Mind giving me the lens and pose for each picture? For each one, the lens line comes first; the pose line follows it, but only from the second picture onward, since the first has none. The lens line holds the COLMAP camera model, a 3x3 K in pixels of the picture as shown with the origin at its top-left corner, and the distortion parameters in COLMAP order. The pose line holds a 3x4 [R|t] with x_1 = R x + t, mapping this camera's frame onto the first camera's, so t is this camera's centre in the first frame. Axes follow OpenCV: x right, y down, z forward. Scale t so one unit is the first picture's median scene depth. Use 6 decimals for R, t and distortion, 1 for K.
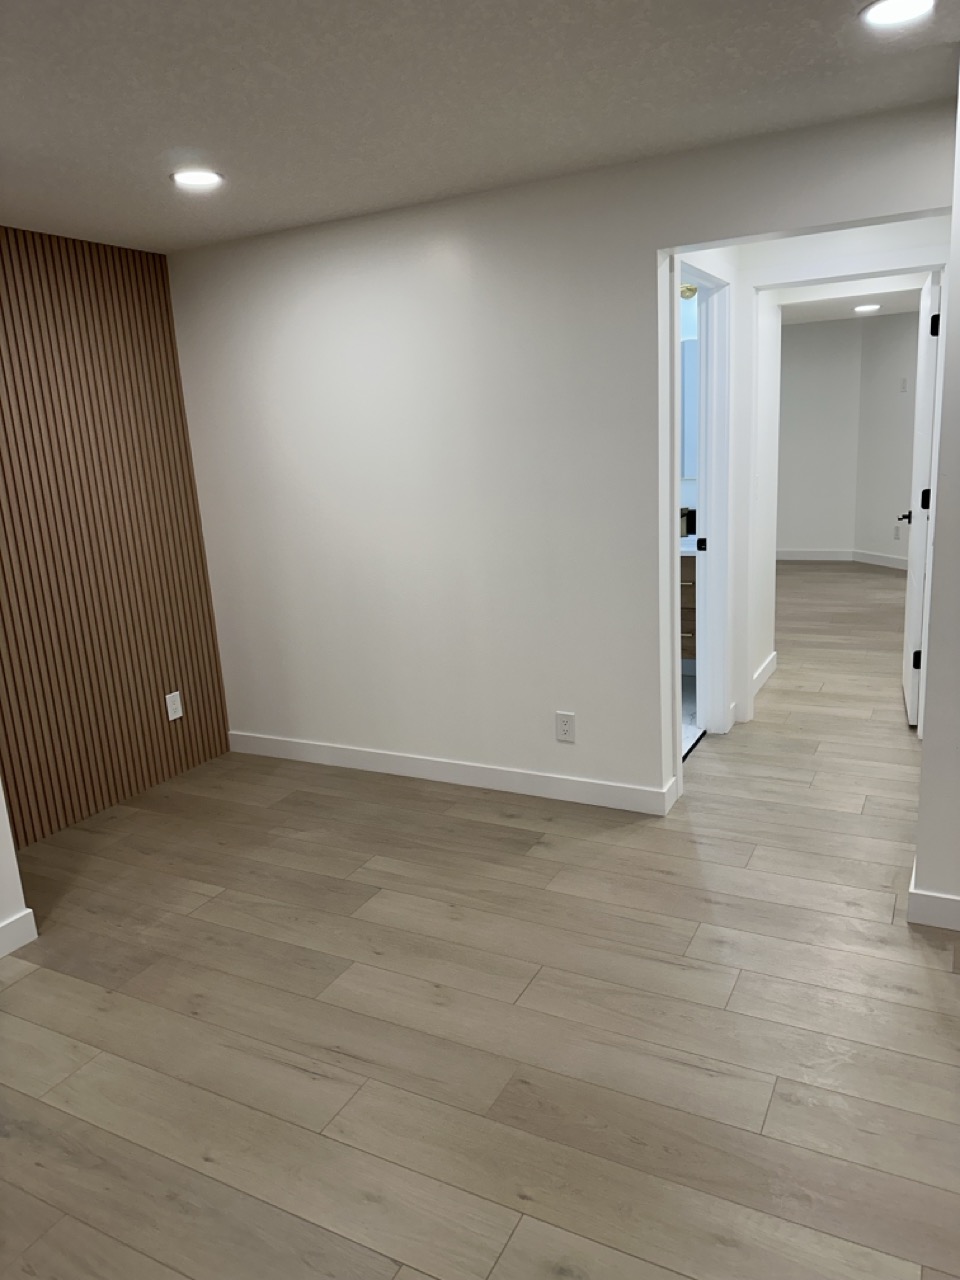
lens RADIAL K [[891.8, 0, 480.0], [0, 891.8, 640.0], [0, 0, 1]] dist [0.049743, -0.067733]
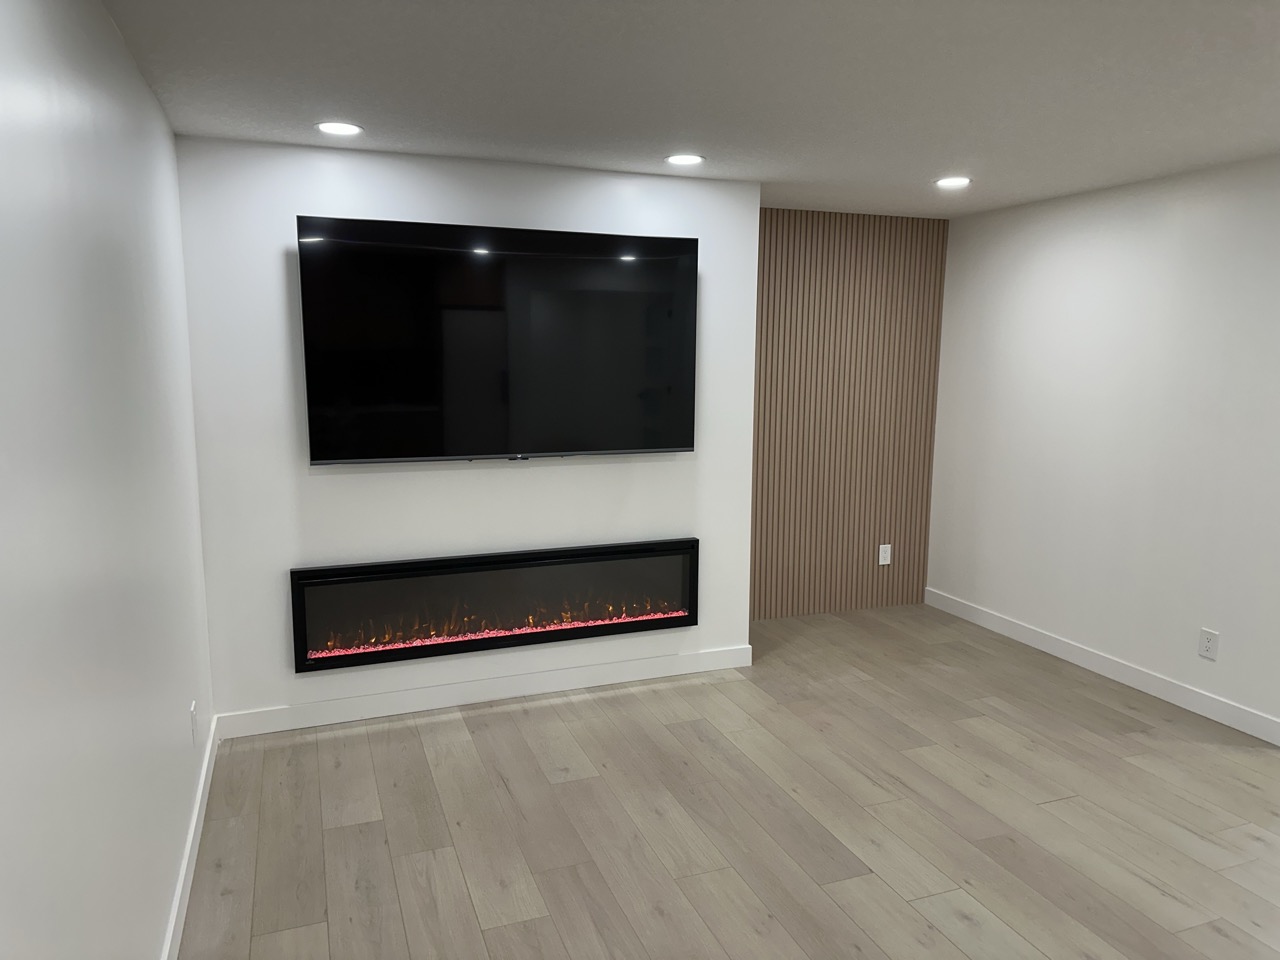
lens RADIAL K [[898.4, 0, 640.0], [0, 898.4, 480.0], [0, 0, 1]] dist [0.002325, 0.003109]
pose [[0.748235, 0.156173, -0.644790, 0.273871], [-0.201435, 0.979496, 0.003490, 0.041742], [0.632115, 0.127272, 0.764351, -0.305996]]
